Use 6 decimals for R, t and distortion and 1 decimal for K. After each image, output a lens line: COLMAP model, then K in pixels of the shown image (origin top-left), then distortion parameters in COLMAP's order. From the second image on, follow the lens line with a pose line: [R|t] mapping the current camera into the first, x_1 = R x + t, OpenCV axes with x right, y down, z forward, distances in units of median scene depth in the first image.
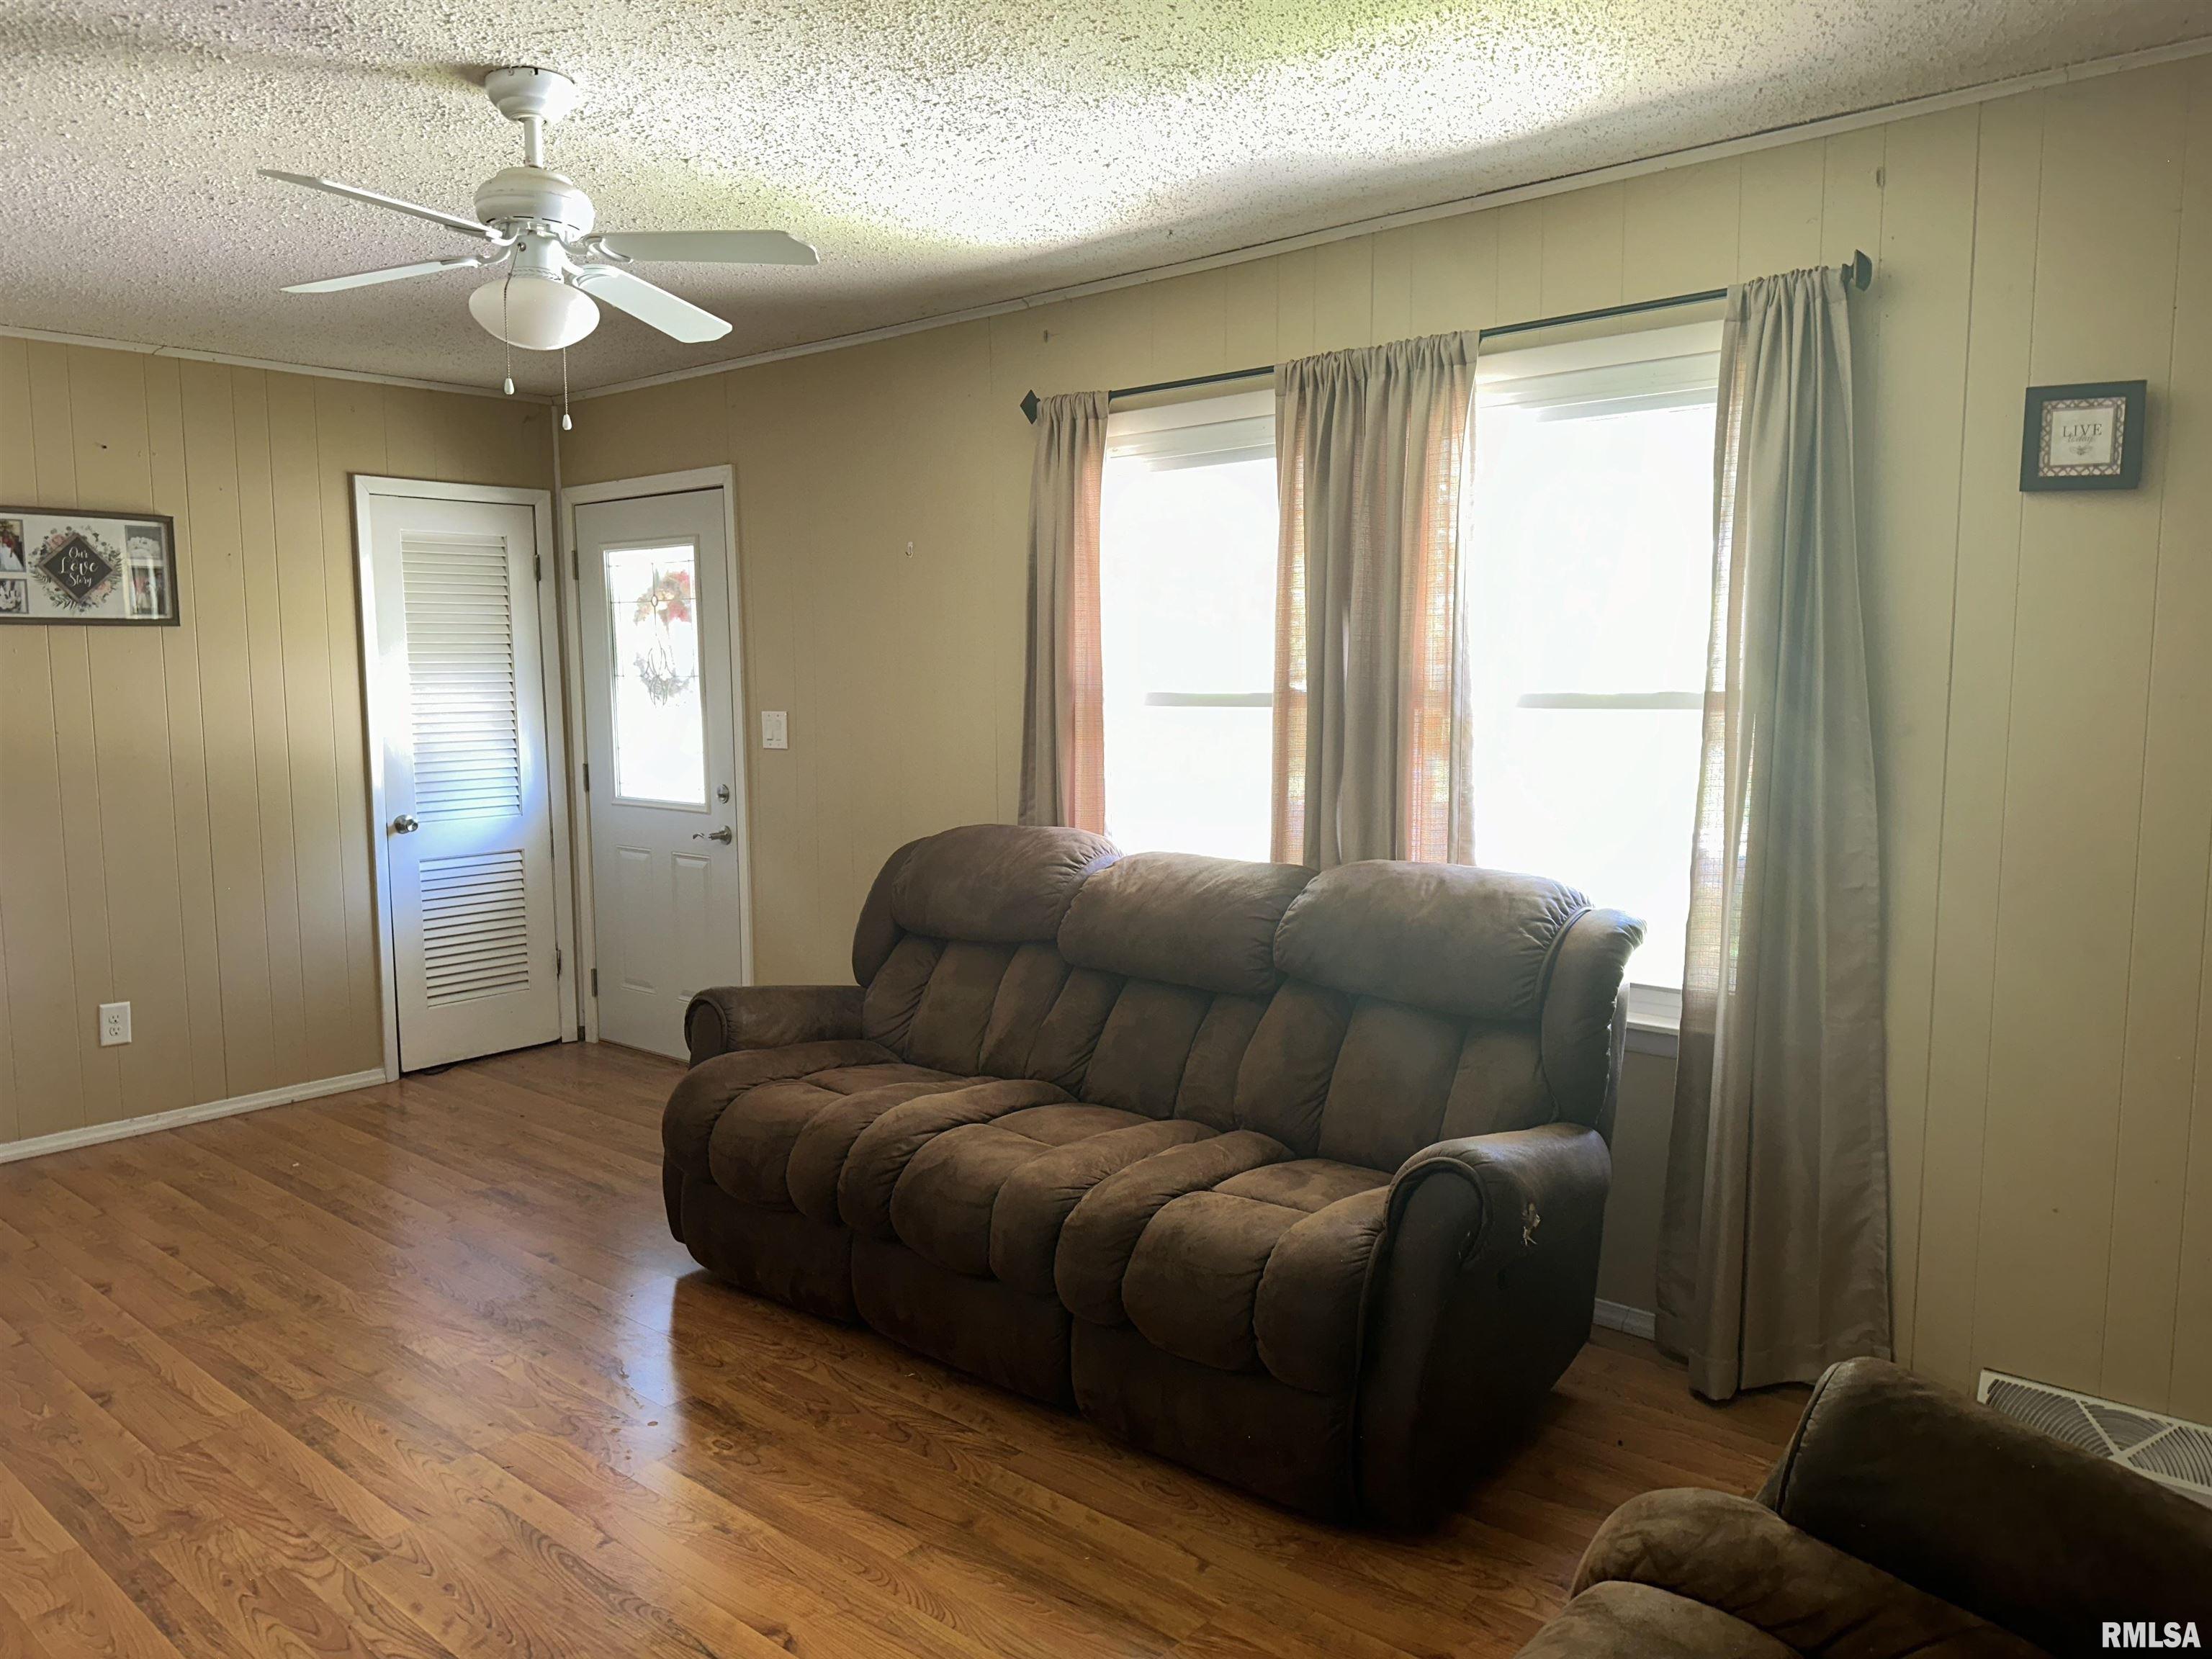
lens RADIAL K [[1566.4, 0, 1100.2], [0, 1566.4, 827.0], [0, 0, 1]] dist [0.033634, -0.034332]
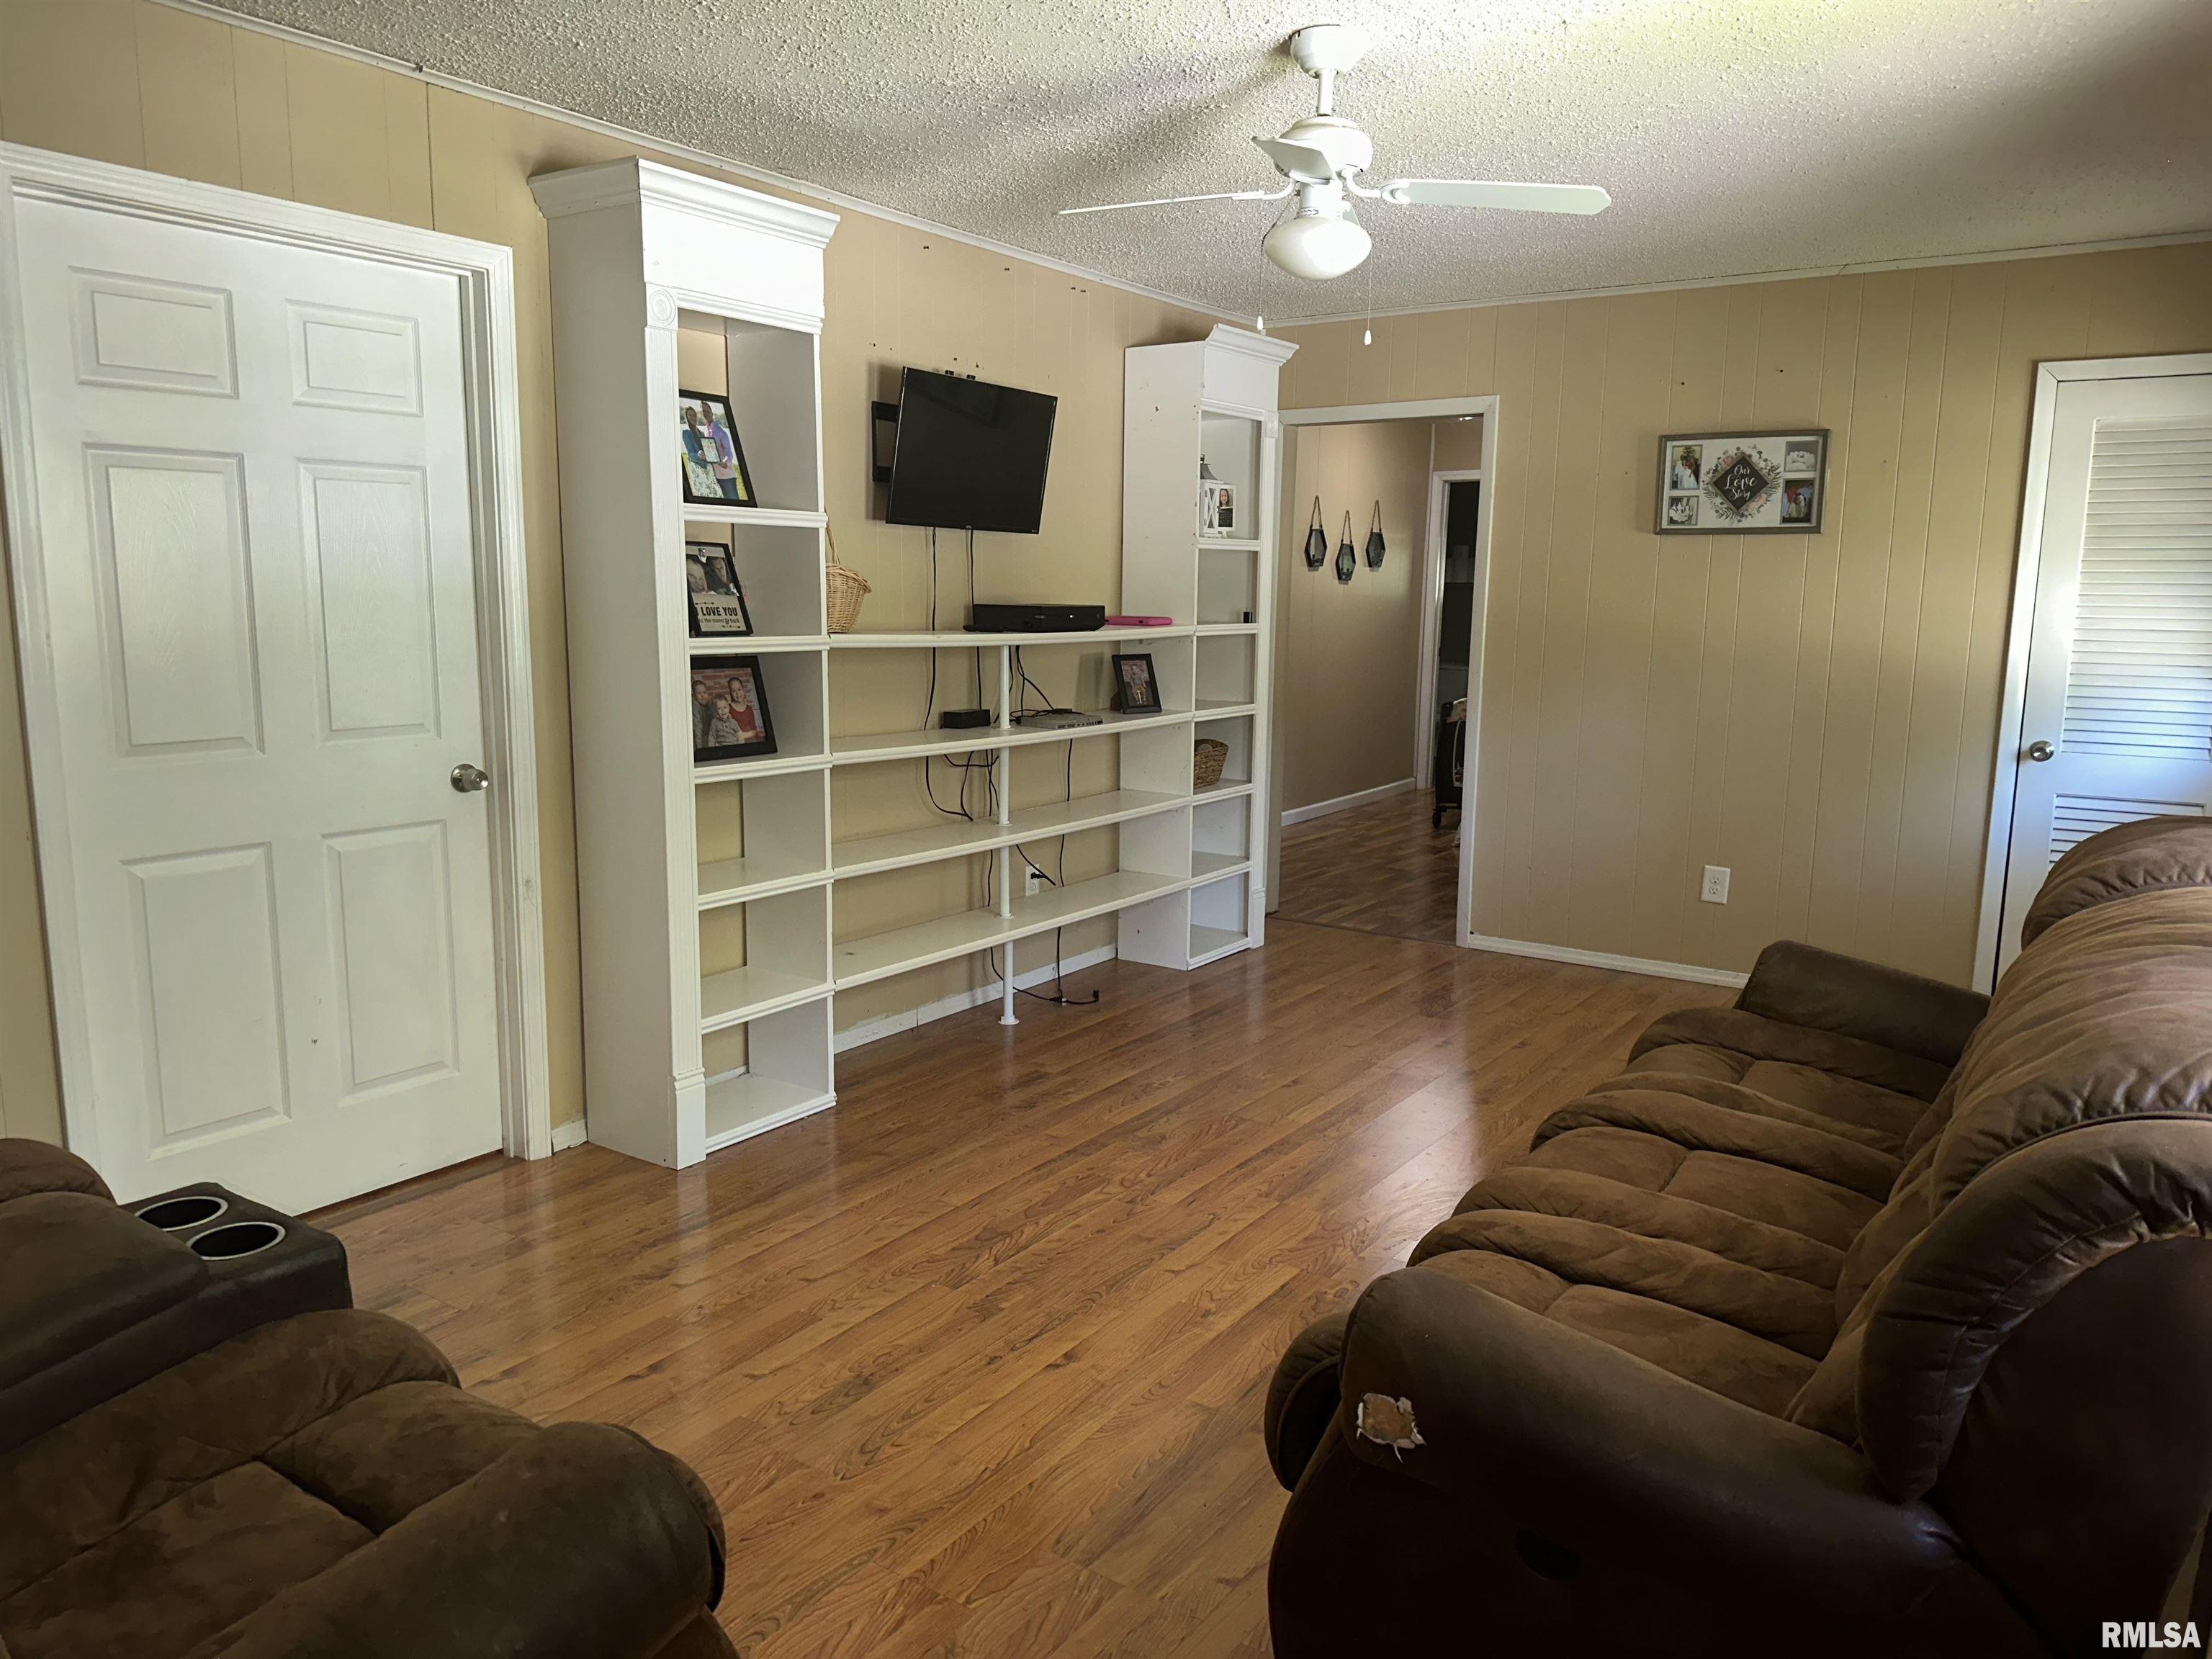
lens RADIAL K [[1566.4, 0, 1096.1], [0, 1566.4, 837.1], [0, 0, 1]] dist [0.033634, -0.034332]
pose [[0.099332, 0.172725, -0.979949, 0.467607], [-0.118322, 0.979882, 0.160719, -0.041024], [0.987994, 0.099985, 0.117771, 0.428445]]
